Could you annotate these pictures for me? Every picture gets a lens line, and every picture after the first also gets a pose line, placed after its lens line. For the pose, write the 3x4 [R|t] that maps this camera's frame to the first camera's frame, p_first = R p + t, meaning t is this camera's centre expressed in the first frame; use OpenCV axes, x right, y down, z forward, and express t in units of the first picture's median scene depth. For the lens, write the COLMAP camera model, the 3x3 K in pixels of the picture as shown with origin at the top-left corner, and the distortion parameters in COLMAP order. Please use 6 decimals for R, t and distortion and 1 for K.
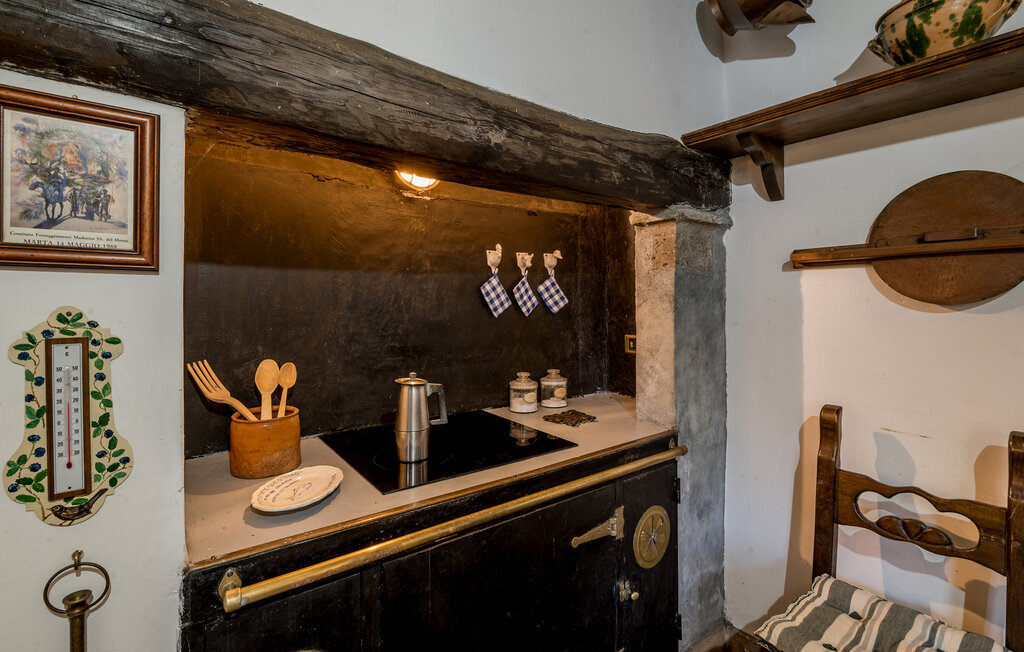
lens RADIAL K [[471.2, 0, 515.8], [0, 471.2, 319.3], [0, 0, 1]] dist [-0.002066, 0.000223]
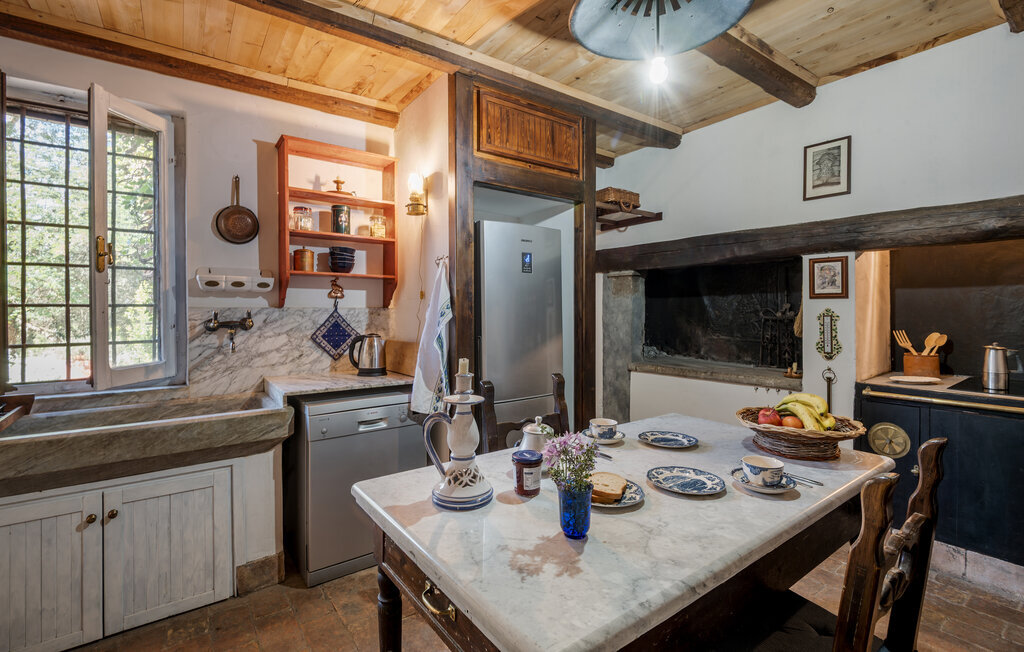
lens RADIAL K [[471.2, 0, 513.9], [0, 471.2, 300.5], [0, 0, 1]] dist [-0.002066, 0.000223]
pose [[-0.009047, -0.030370, -0.999498, 3.092988], [-0.020042, 0.999343, -0.030183, 0.087471], [0.999758, 0.019758, -0.009649, -1.658617]]
